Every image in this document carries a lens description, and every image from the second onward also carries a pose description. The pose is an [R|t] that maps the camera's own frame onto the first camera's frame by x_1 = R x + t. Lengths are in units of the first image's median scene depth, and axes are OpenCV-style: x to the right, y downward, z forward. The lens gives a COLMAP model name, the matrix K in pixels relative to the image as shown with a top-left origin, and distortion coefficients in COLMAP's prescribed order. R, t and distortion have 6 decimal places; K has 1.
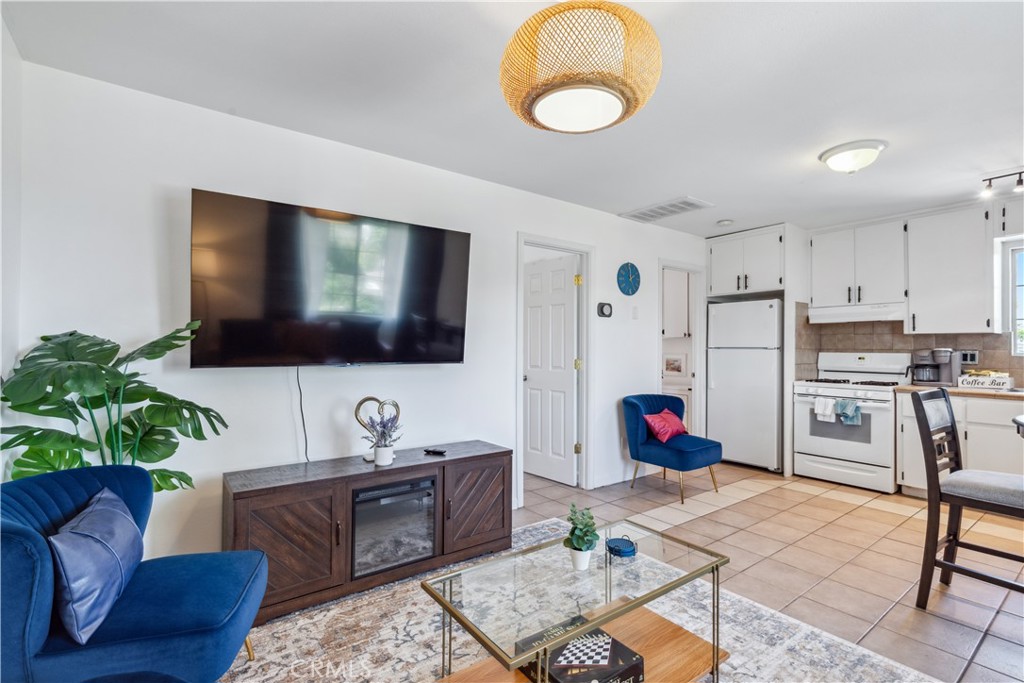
lens RADIAL K [[471.1, 0, 517.3], [0, 471.1, 345.2], [0, 0, 1]] dist [-0.002697, -0.000458]
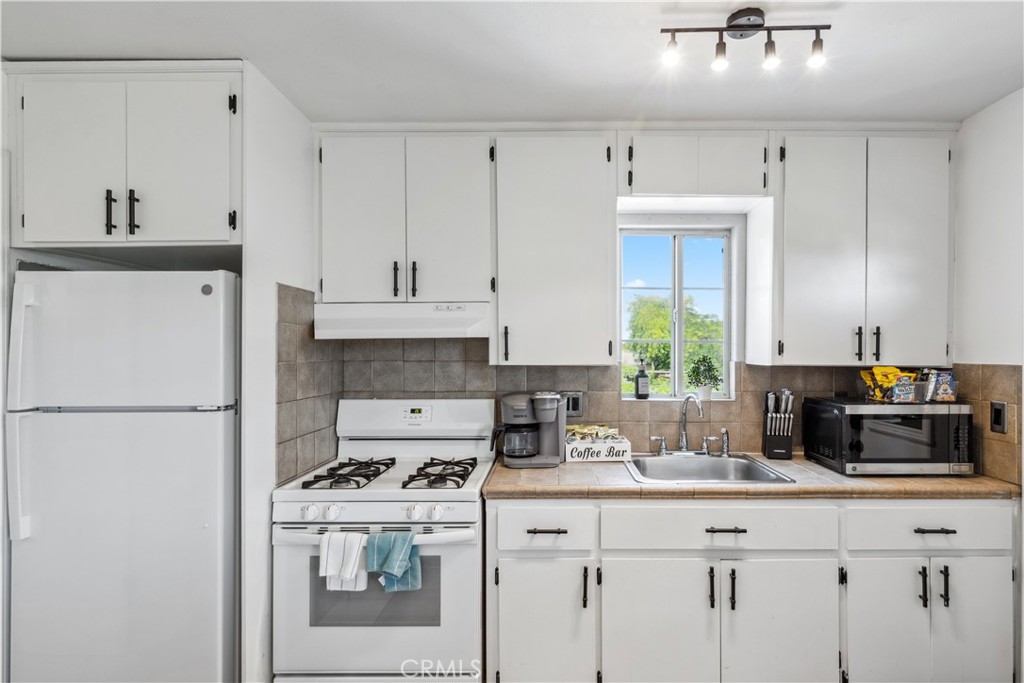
lens RADIAL K [[506.3, 0, 549.4], [0, 506.3, 347.7], [0, 0, 1]] dist [-0.001487, -0.000209]
pose [[0.603787, -0.000884, 0.797145, 0.412891], [0.000506, 1.000000, 0.000726, -0.041284], [-0.797146, -0.000035, 0.603787, 0.596346]]
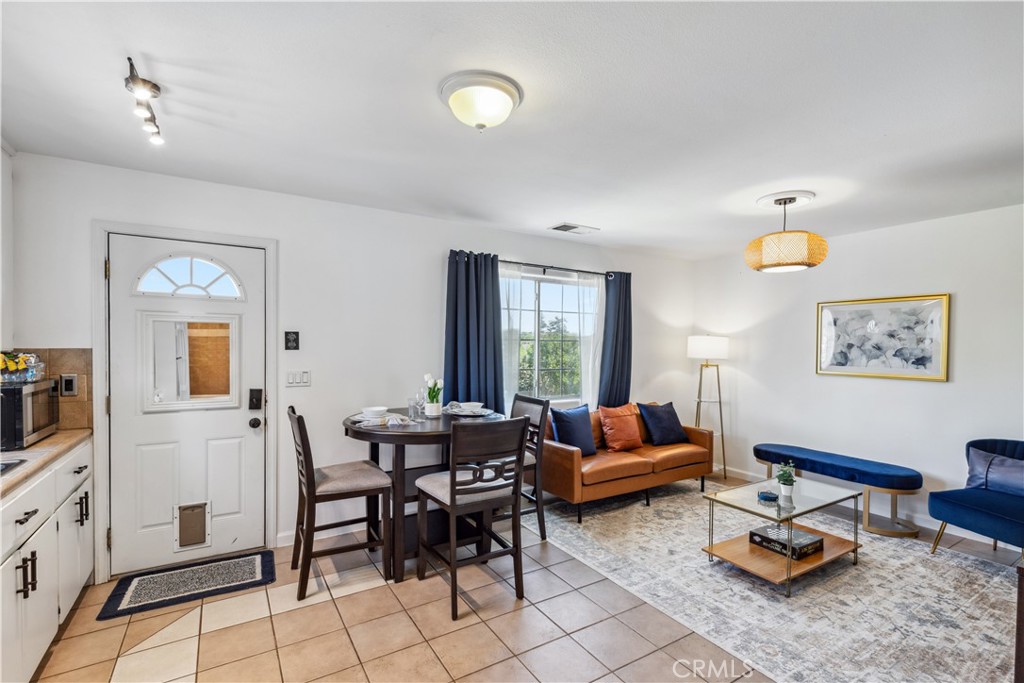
lens RADIAL K [[468.5, 0, 513.6], [0, 468.5, 352.5], [0, 0, 1]] dist [-0.000100, 0.000000]
pose [[-0.996024, -0.011038, 0.088404, 0.402117], [-0.009661, 0.999825, 0.015996, -0.035056], [-0.088565, 0.015079, -0.995956, 1.104771]]
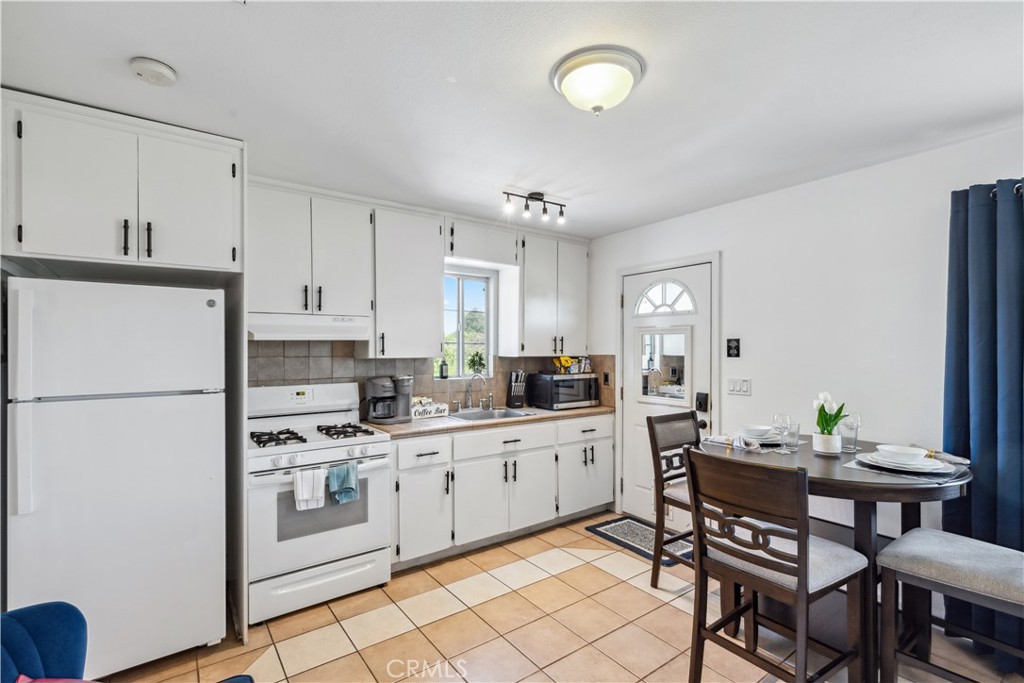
lens RADIAL K [[471.1, 0, 517.3], [0, 471.1, 345.2], [0, 0, 1]] dist [-0.002697, -0.000458]
pose [[0.009953, 0.007045, 0.999926, 0.066925], [0.001094, 0.999975, -0.007057, -0.038003], [-0.999950, 0.001164, 0.009945, 0.721020]]
